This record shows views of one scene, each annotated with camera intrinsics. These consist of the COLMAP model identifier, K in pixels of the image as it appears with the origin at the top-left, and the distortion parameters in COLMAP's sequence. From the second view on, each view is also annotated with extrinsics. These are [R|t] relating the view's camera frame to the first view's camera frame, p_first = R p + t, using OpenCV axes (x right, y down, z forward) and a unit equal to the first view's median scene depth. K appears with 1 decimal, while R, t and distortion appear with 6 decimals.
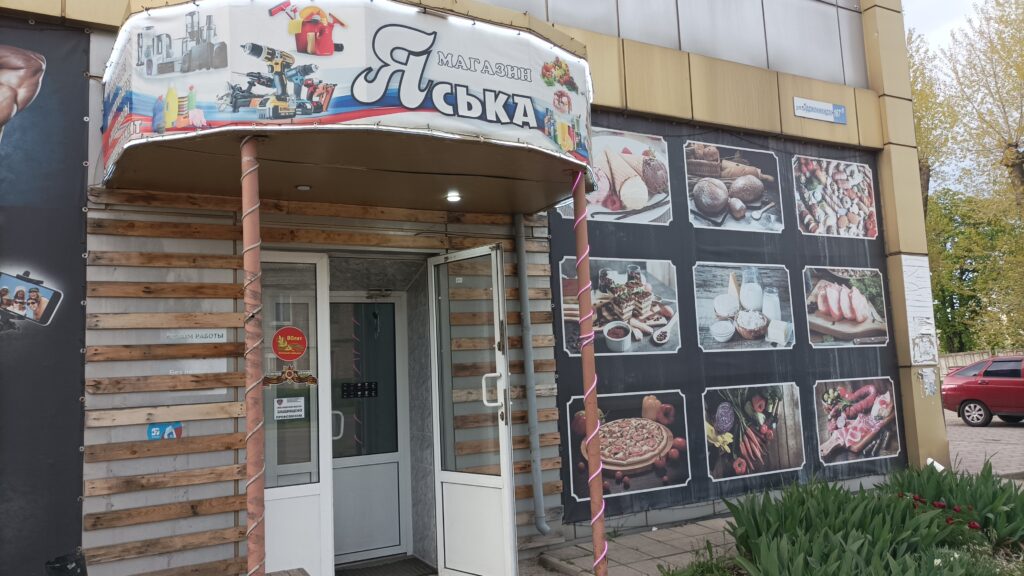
lens RADIAL K [[766.7, 0, 512.6], [0, 766.7, 288.4], [0, 0, 1]] dist [0.033901, -0.024526]
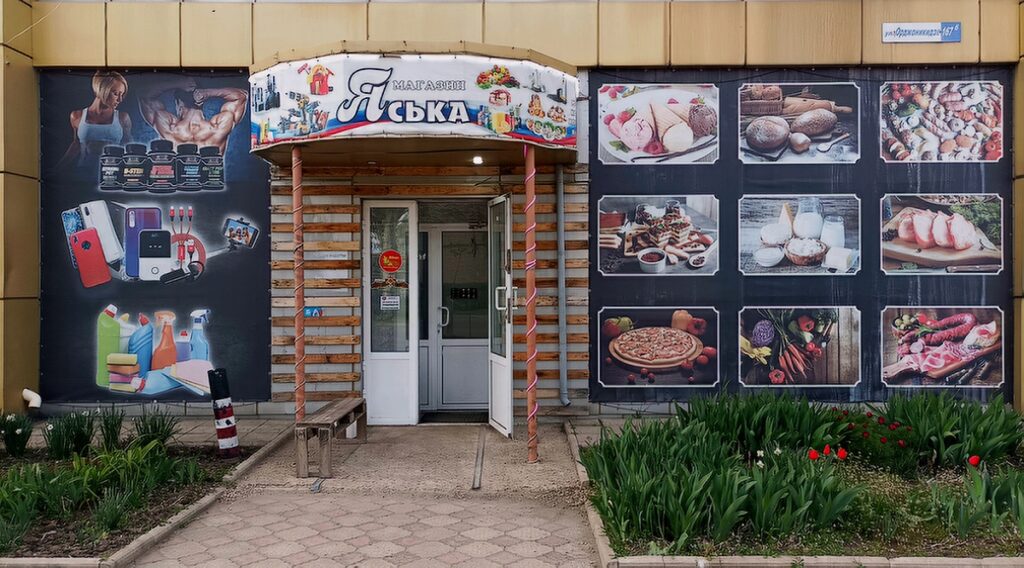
lens RADIAL K [[772.2, 0, 513.5], [0, 772.2, 279.9], [0, 0, 1]] dist [0.034076, -0.029114]
pose [[0.869181, 0.041644, -0.492738, 0.536461], [0.017370, 0.993261, 0.114587, -0.049461], [0.494189, -0.108156, 0.862600, -0.163556]]
